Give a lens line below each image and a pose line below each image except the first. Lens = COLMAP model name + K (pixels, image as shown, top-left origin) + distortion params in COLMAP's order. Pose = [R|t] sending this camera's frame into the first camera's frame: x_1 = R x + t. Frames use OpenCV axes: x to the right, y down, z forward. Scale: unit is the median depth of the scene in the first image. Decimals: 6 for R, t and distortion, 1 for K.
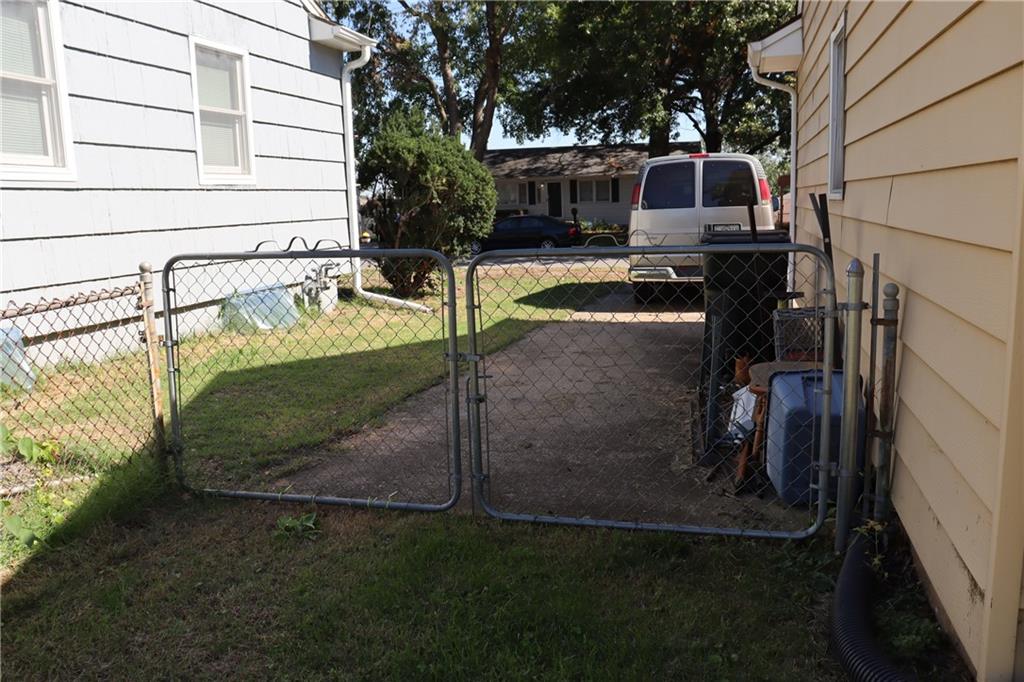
lens RADIAL K [[852.1, 0, 516.5], [0, 852.1, 348.3], [0, 0, 1]] dist [-0.178219, 0.166033]
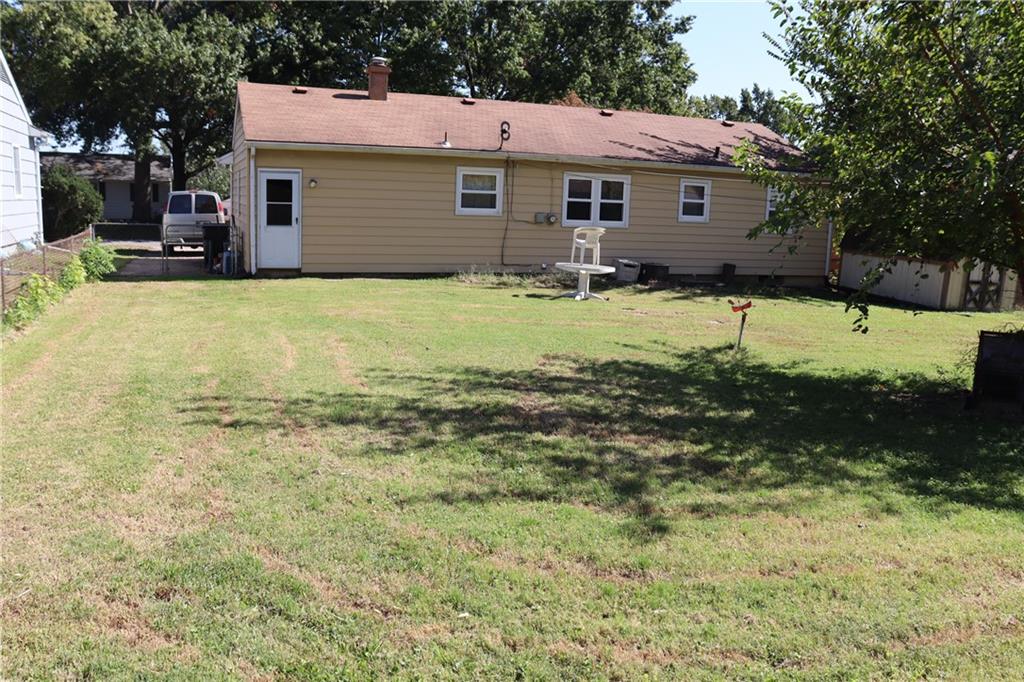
lens RADIAL K [[852.1, 0, 516.5], [0, 852.1, 348.3], [0, 0, 1]] dist [-0.178219, 0.166033]
pose [[0.814005, -0.038120, 0.579605, -0.462466], [0.035926, 0.999238, 0.015264, 0.236839], [-0.579746, 0.008398, 0.814754, -1.614046]]
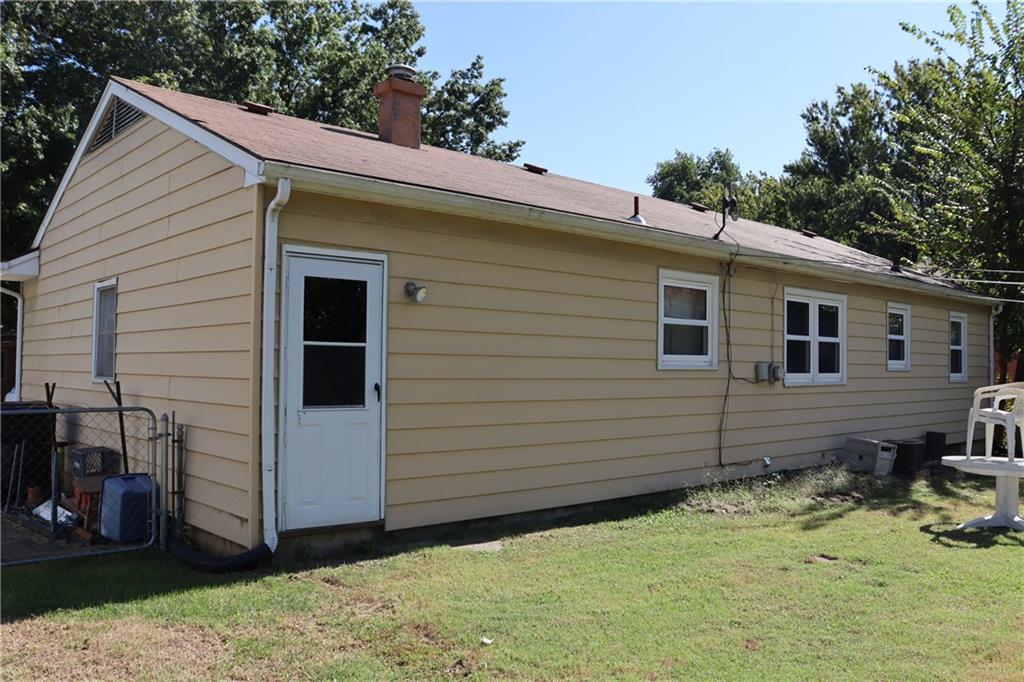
lens RADIAL K [[852.1, 0, 516.5], [0, 852.1, 348.3], [0, 0, 1]] dist [-0.178219, 0.166033]
pose [[0.544455, 0.057355, 0.836827, -0.291249], [0.116678, 0.982782, -0.143271, 0.045827], [-0.830635, 0.175644, 0.528388, -0.305285]]
